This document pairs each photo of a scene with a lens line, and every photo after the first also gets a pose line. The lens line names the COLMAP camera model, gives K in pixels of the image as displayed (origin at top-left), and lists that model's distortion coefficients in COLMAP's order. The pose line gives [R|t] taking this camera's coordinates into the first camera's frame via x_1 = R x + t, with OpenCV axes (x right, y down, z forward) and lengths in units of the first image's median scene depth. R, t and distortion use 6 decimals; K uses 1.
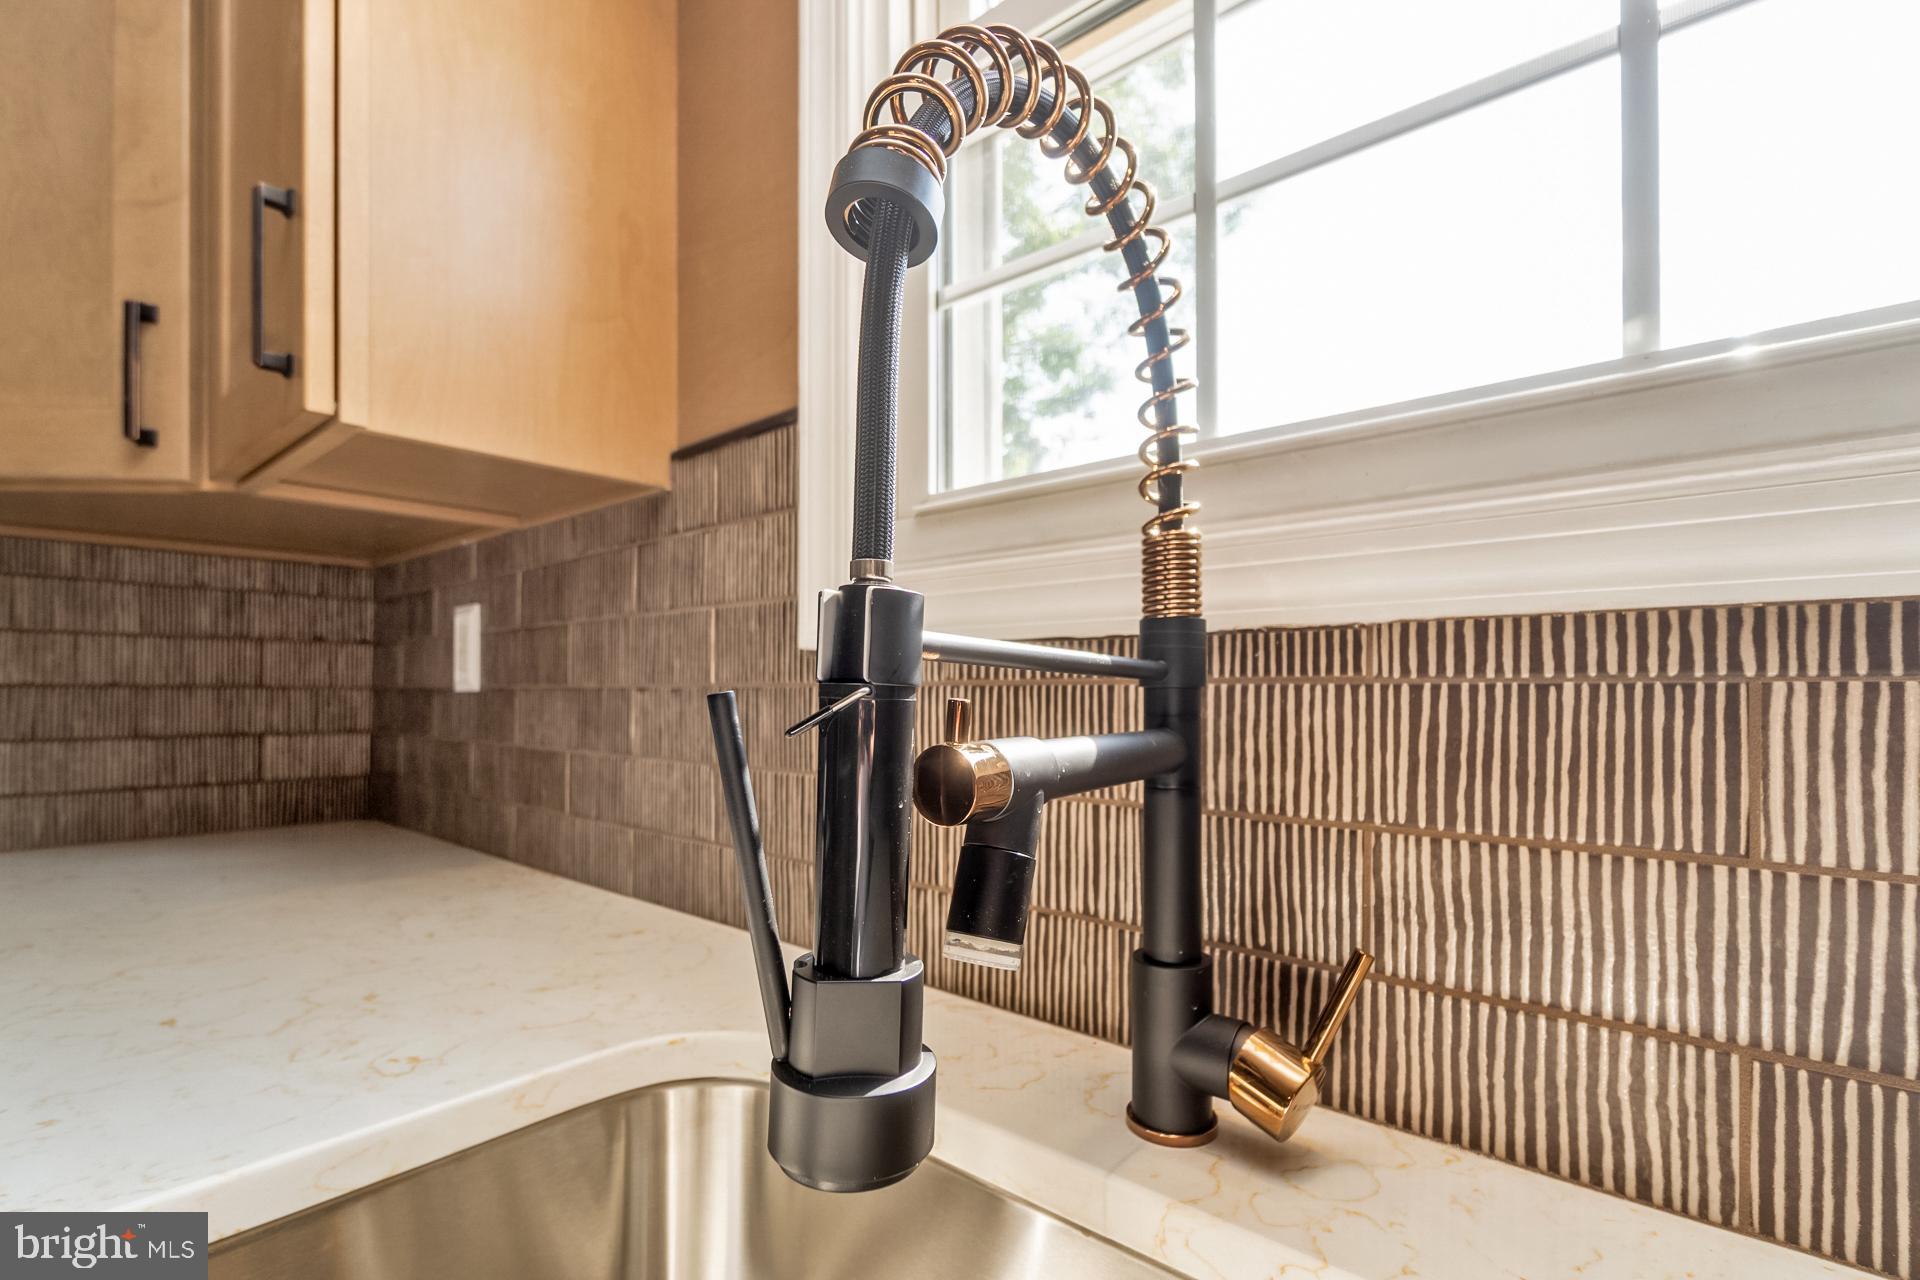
lens RADIAL K [[863.1, 0, 959.4], [0, 863.1, 671.7], [0, 0, 1]] dist [-0.000369, 0.000073]
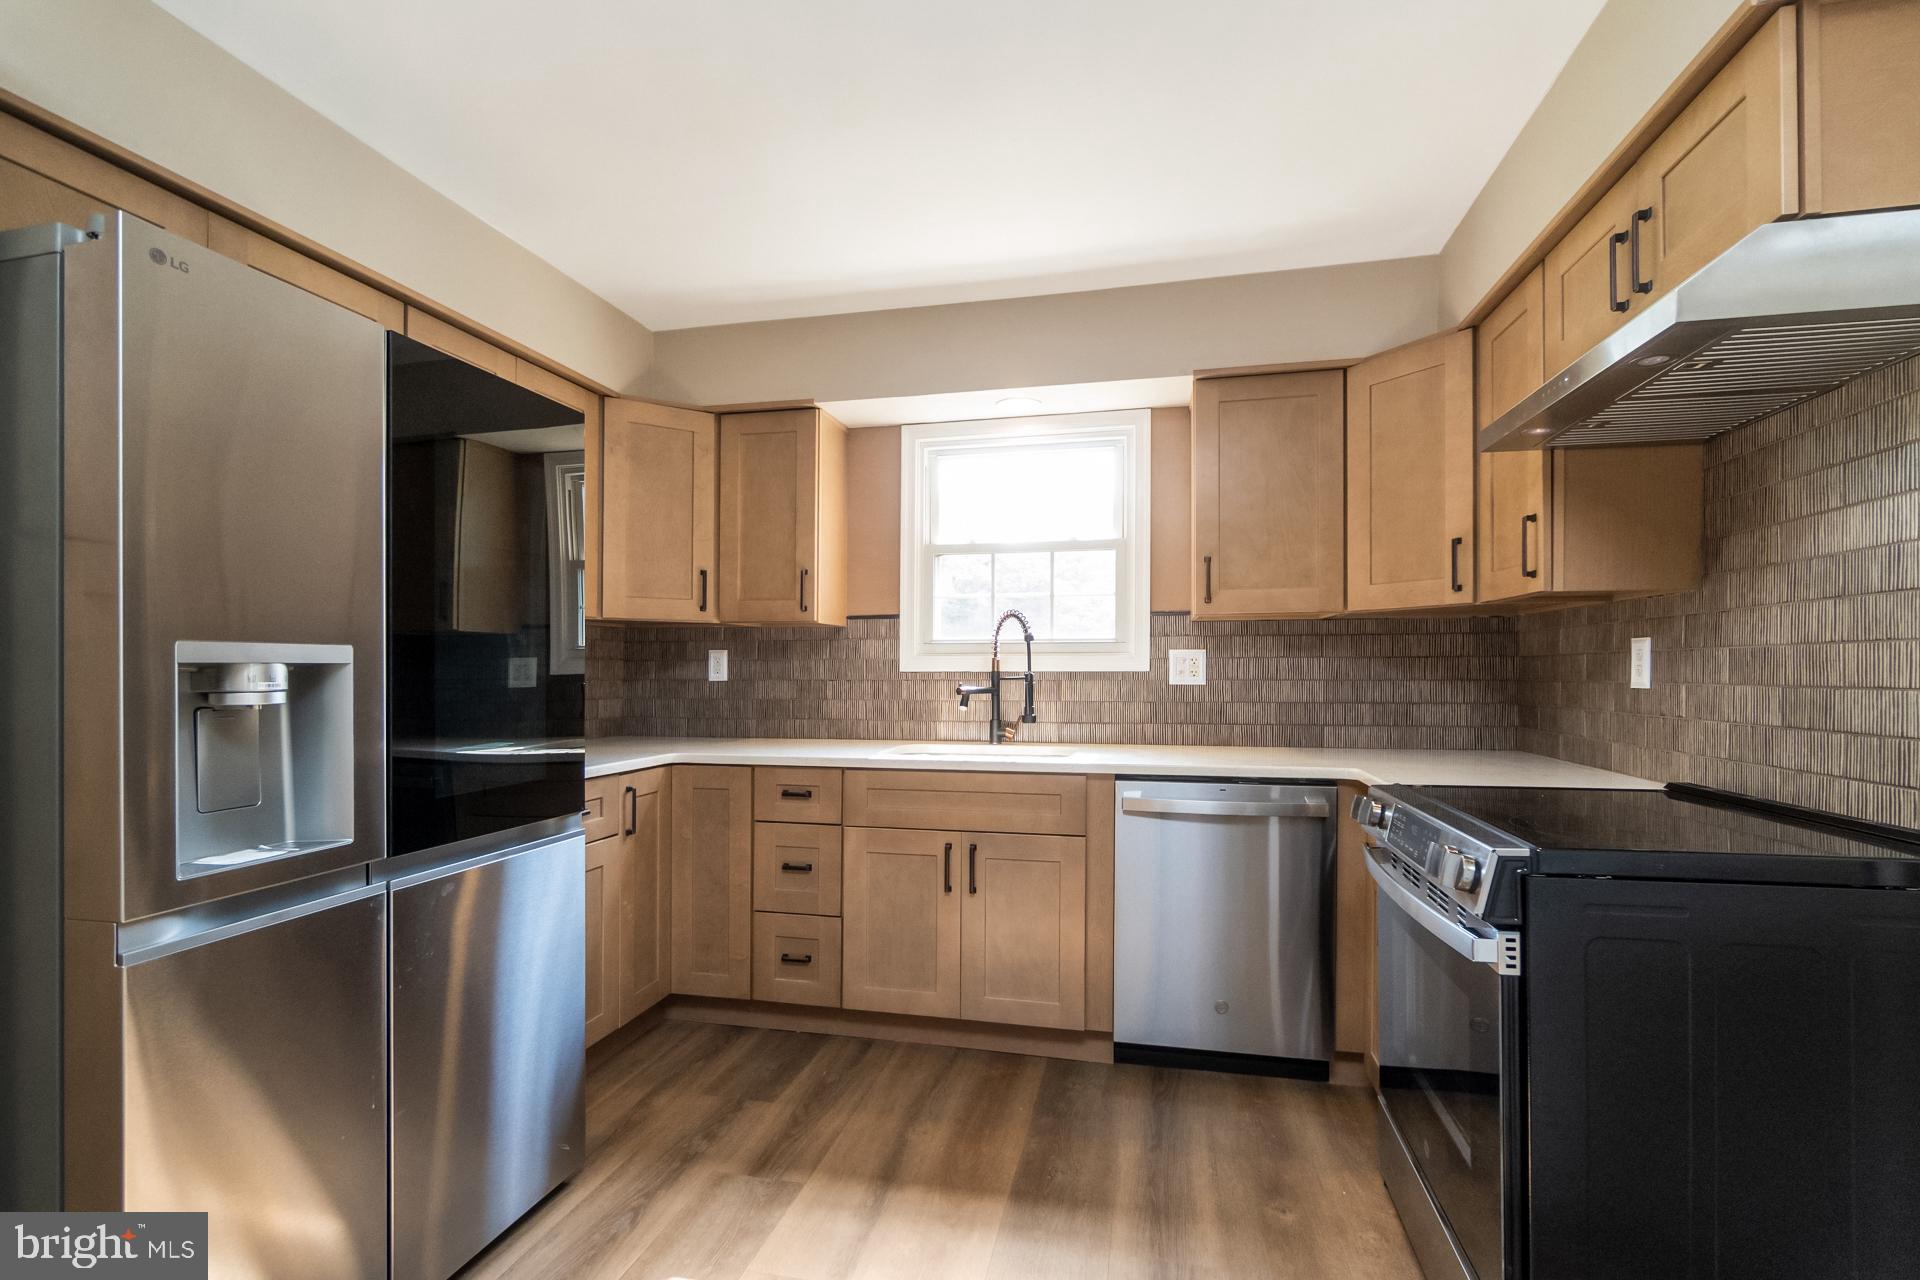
lens RADIAL K [[852.4, 0, 974.1], [0, 852.4, 668.6], [0, 0, 1]] dist [0.000175, -0.000106]
pose [[0.883840, 0.001206, 0.467788, -2.088517], [-0.009464, 0.999838, 0.015302, -0.123054], [-0.467693, -0.017952, 0.883708, -3.336013]]
